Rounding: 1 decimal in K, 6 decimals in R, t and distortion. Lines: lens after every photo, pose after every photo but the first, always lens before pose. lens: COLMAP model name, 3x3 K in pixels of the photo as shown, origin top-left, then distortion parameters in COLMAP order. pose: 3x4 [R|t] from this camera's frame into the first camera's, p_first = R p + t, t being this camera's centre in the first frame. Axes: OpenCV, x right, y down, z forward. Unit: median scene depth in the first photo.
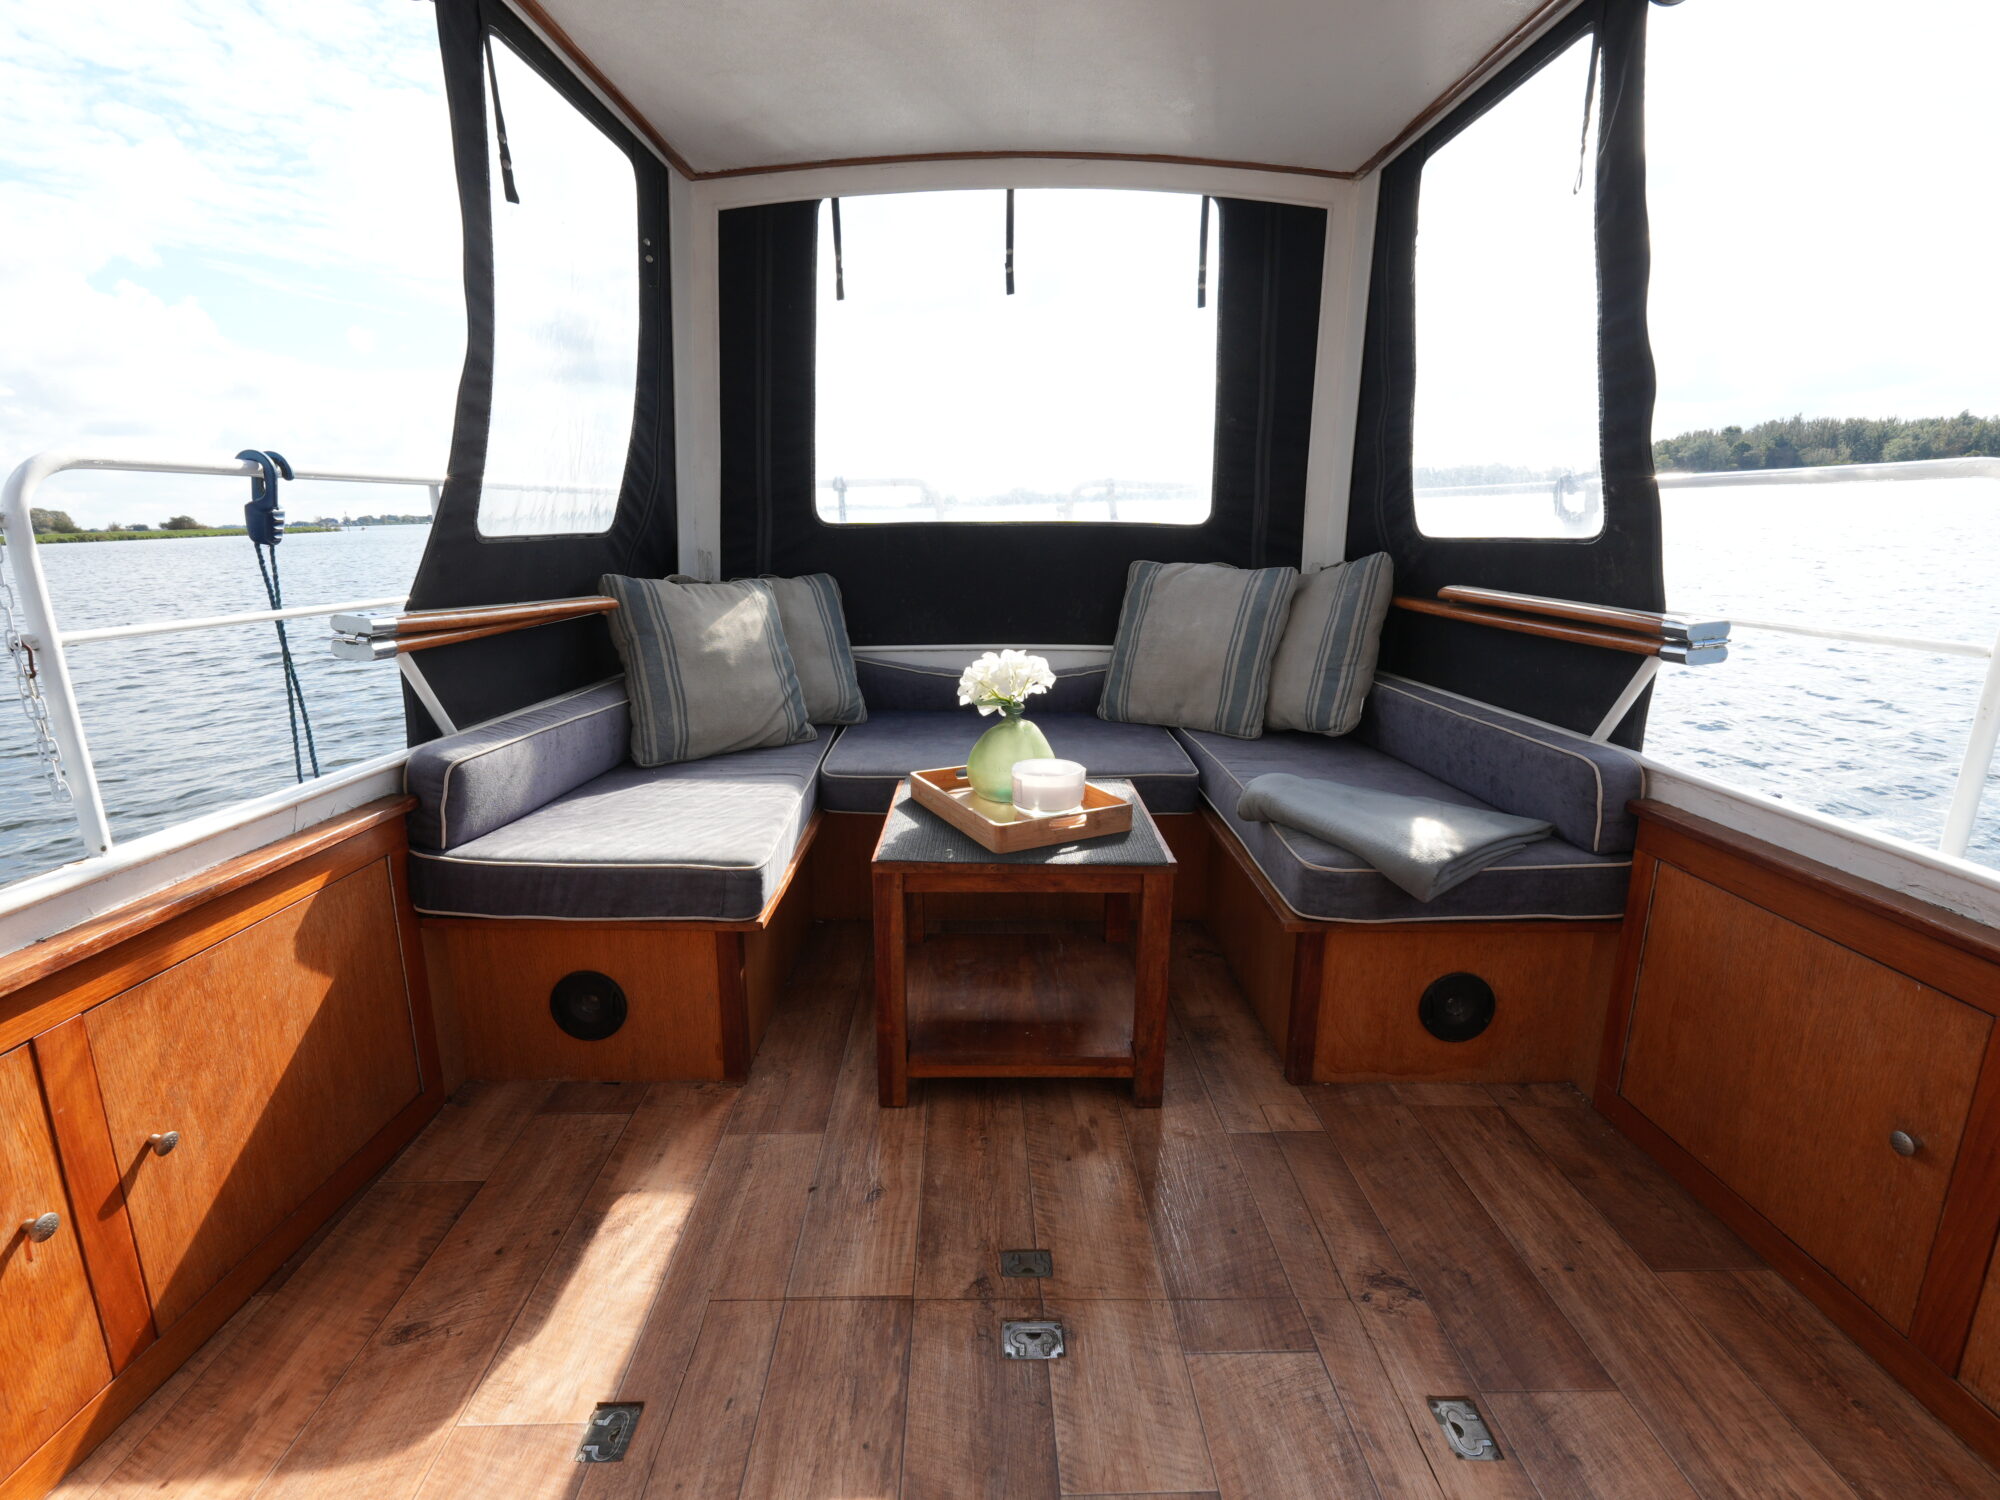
lens RADIAL K [[938.9, 0, 989.9], [0, 938.9, 745.4], [0, 0, 1]] dist [-0.002372, 0.000552]
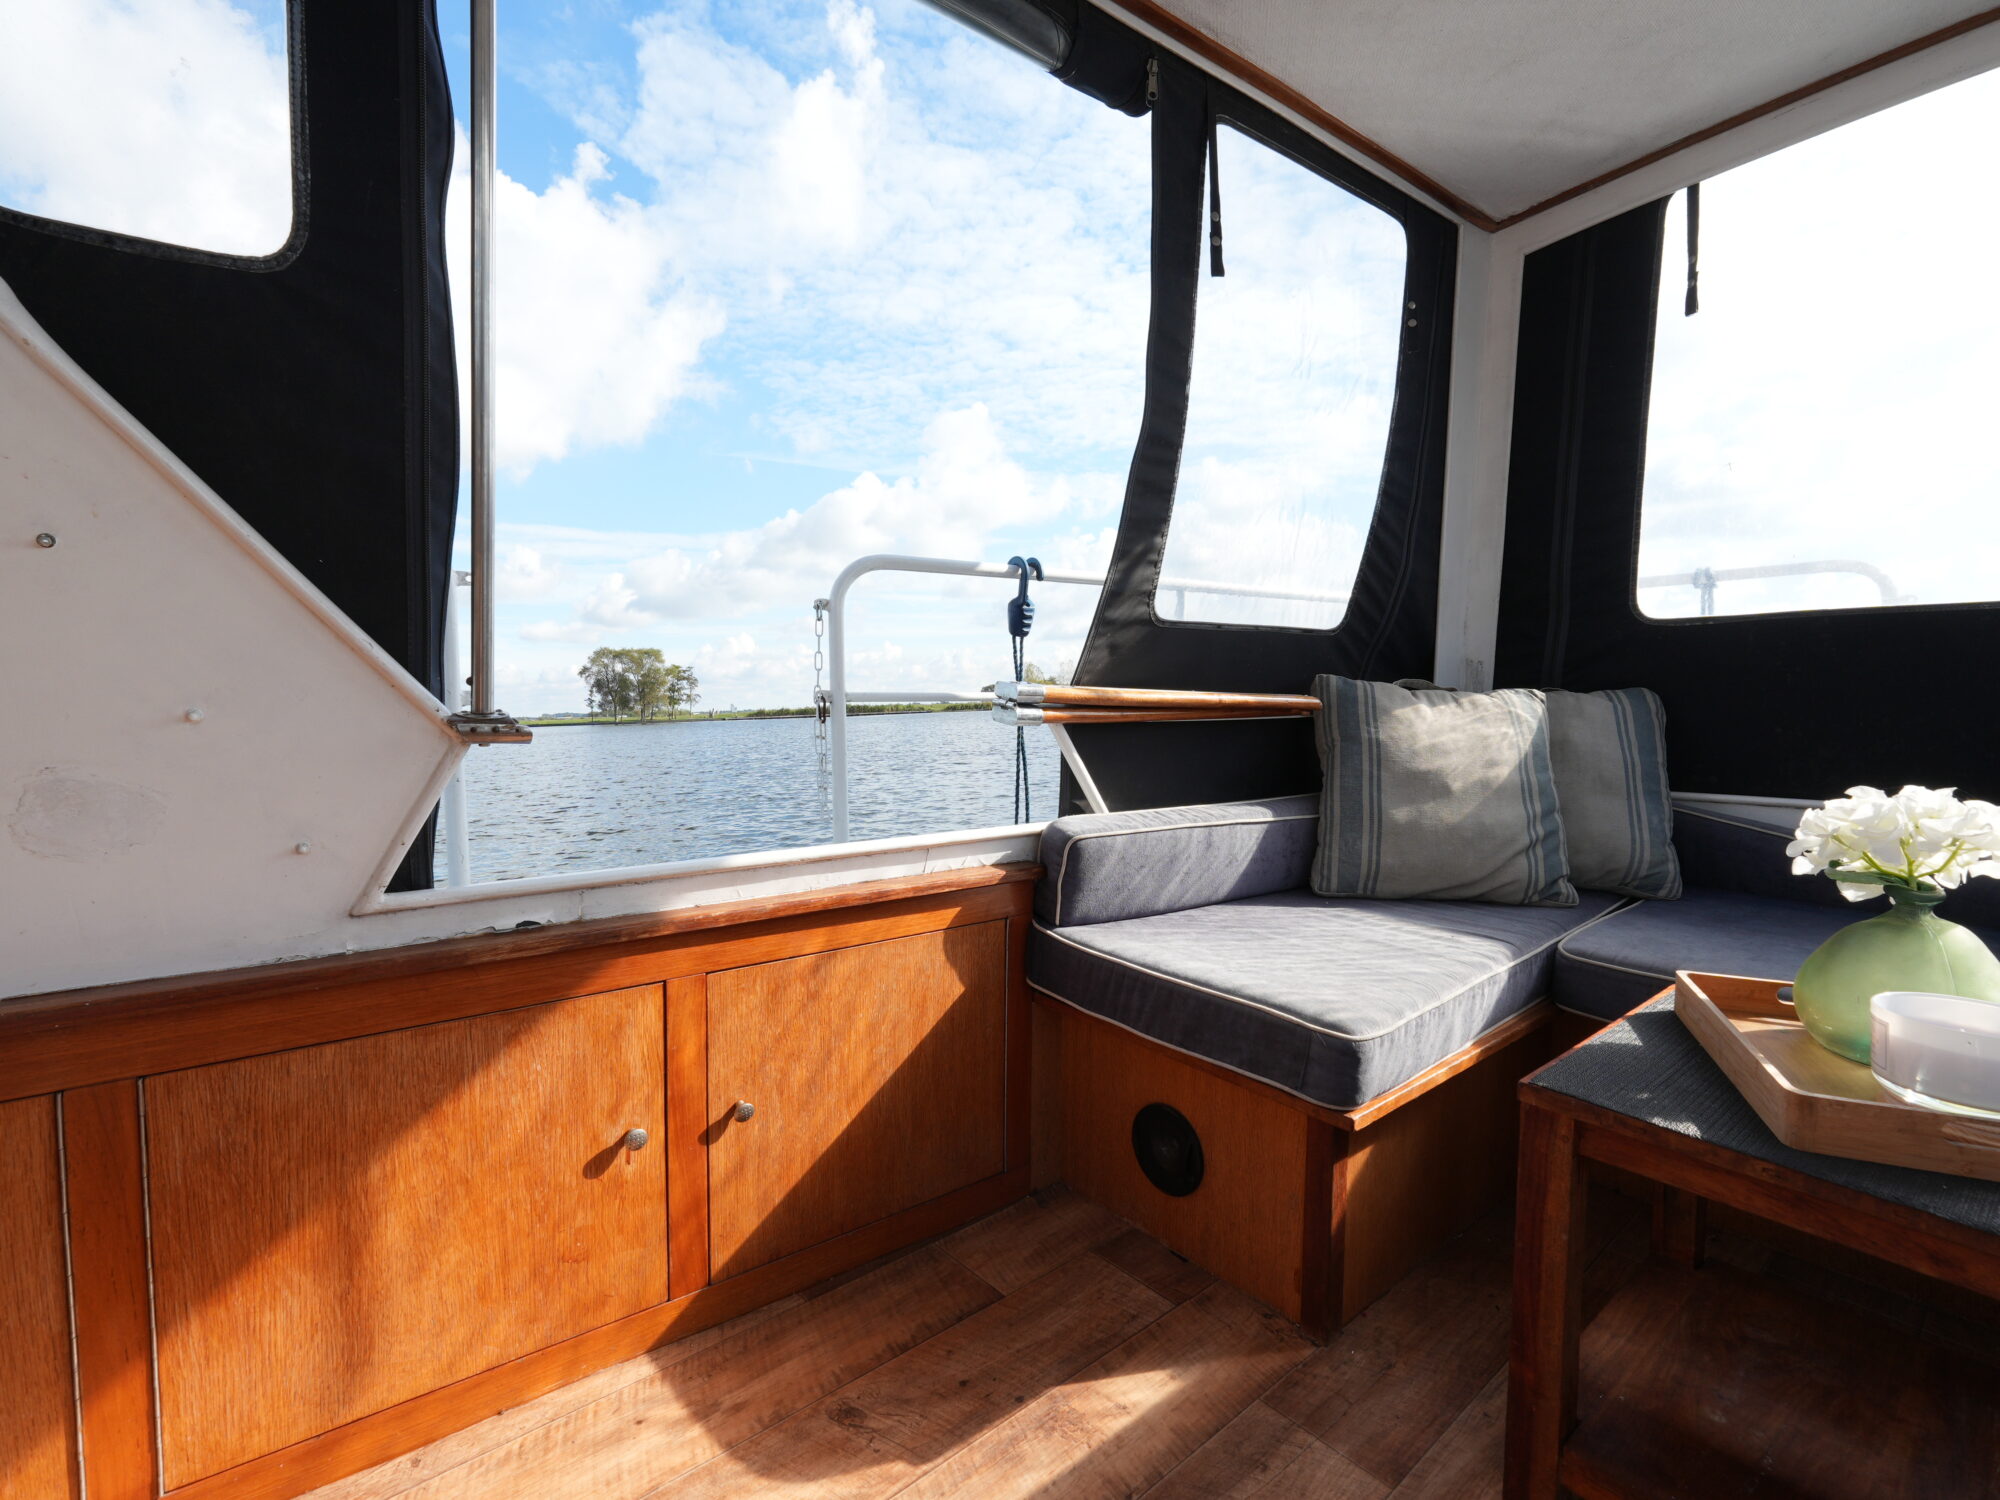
lens RADIAL K [[938.9, 0, 997.0], [0, 938.9, 744.9], [0, 0, 1]] dist [-0.002372, 0.000552]
pose [[0.634372, 0.051122, -0.771336, 0.112172], [-0.181939, 0.979655, -0.084704, 0.019507], [0.751313, 0.194069, 0.630766, 0.283306]]
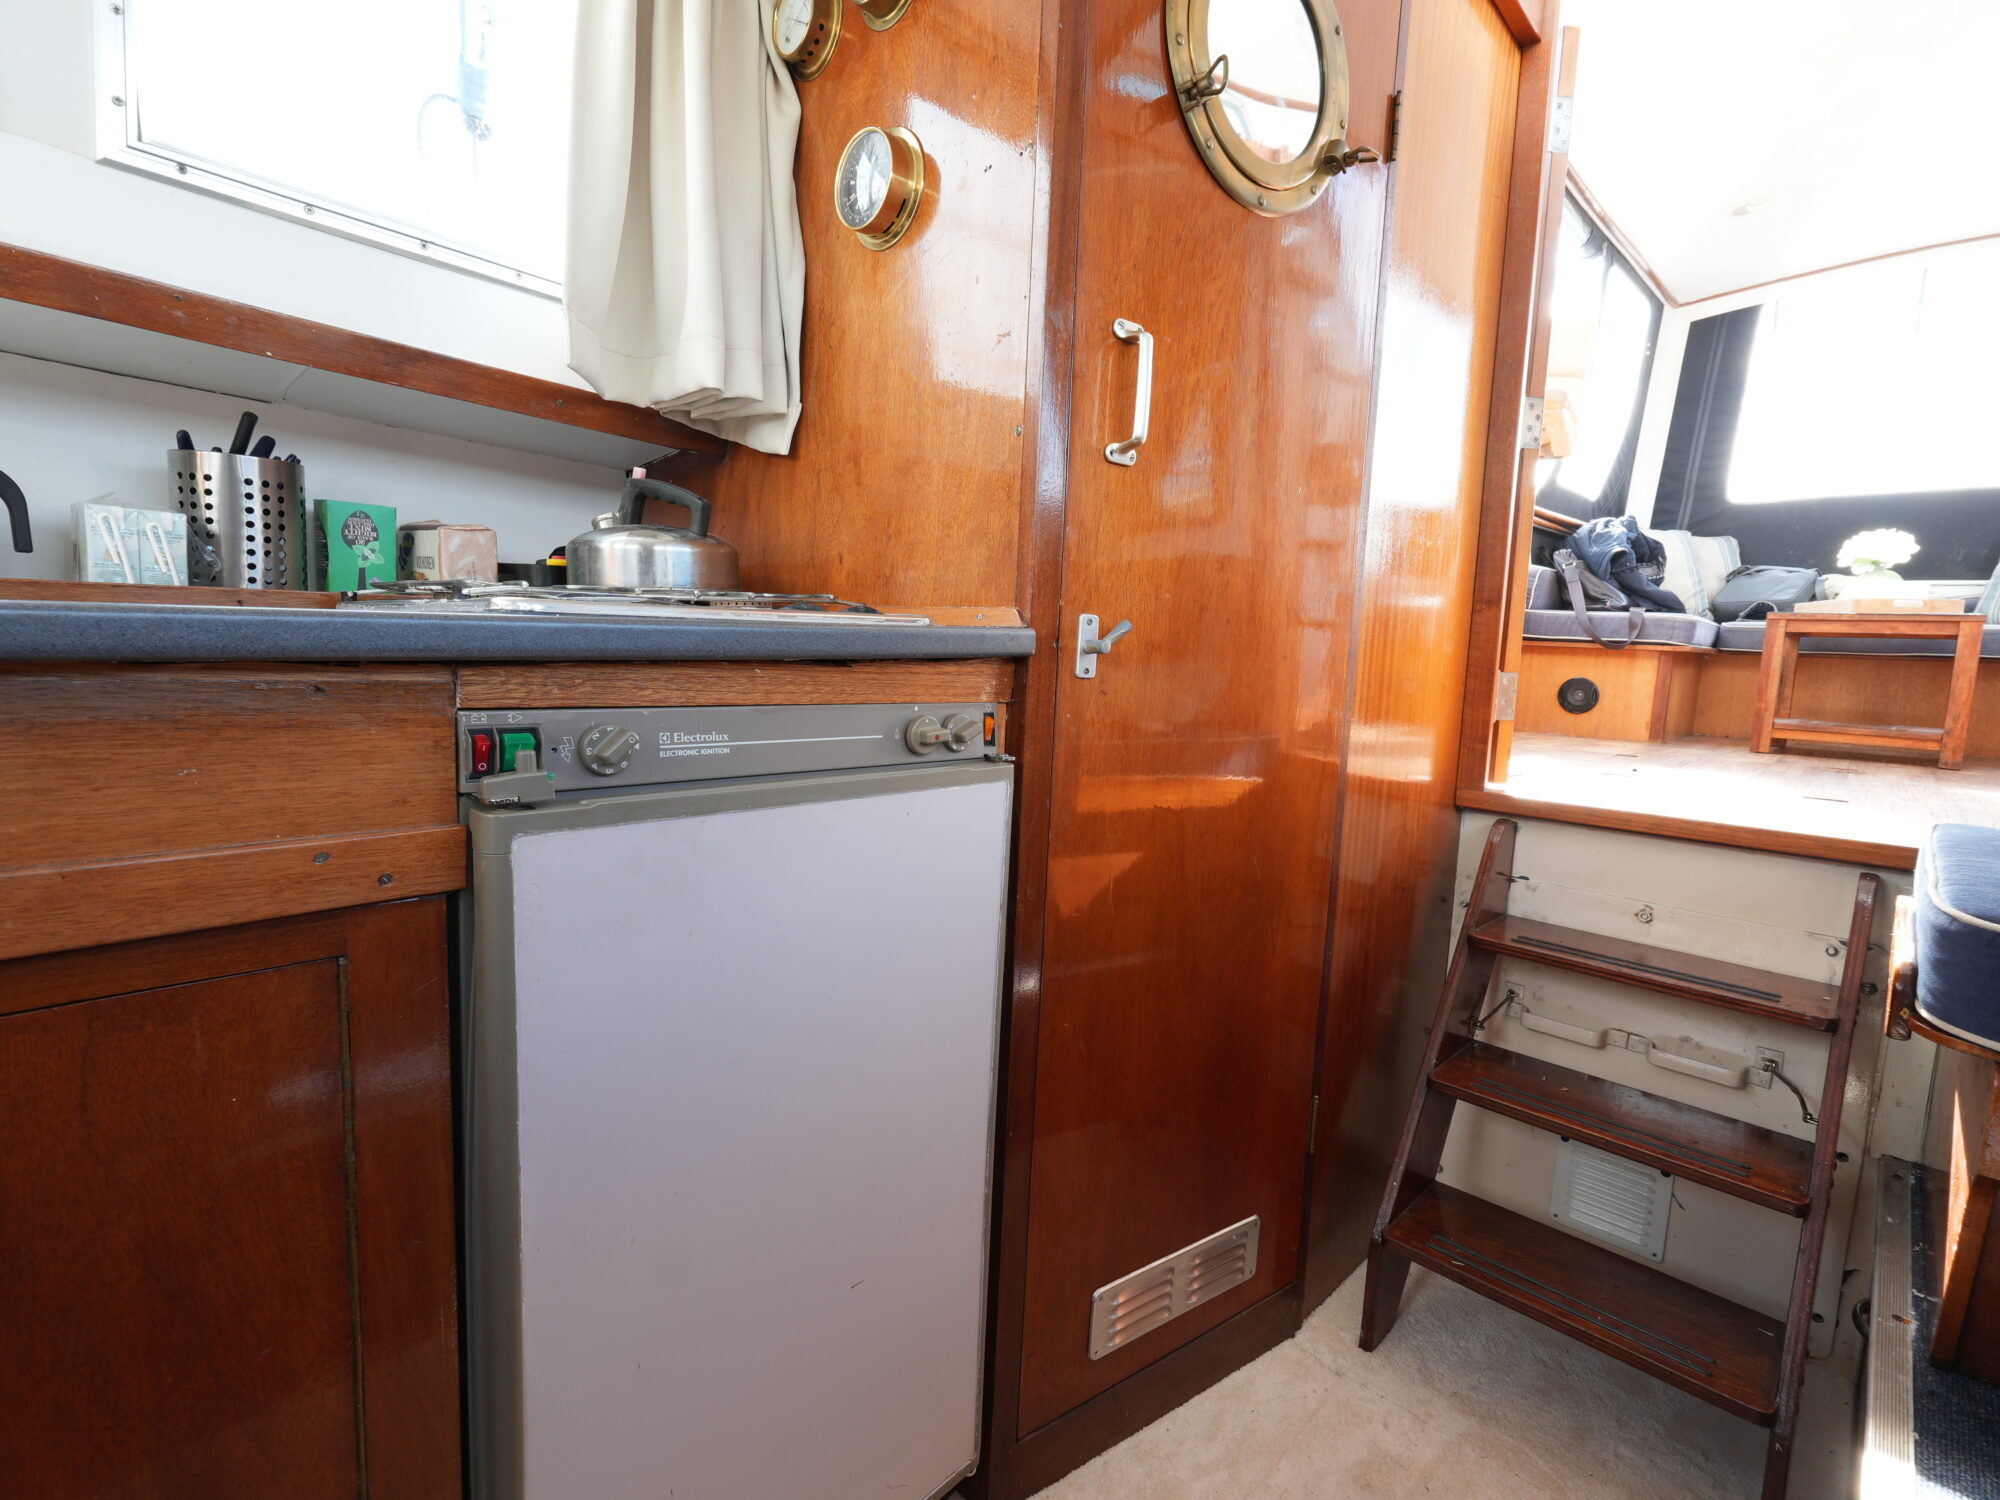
lens RADIAL K [[938.9, 0, 998.8], [0, 938.9, 739.8], [0, 0, 1]] dist [-0.002372, 0.000552]
pose [[0.715854, 0.103400, -0.690552, 0.097116], [-0.200007, 0.977899, -0.060910, 0.751536], [0.668992, 0.181718, 0.720714, -1.323942]]
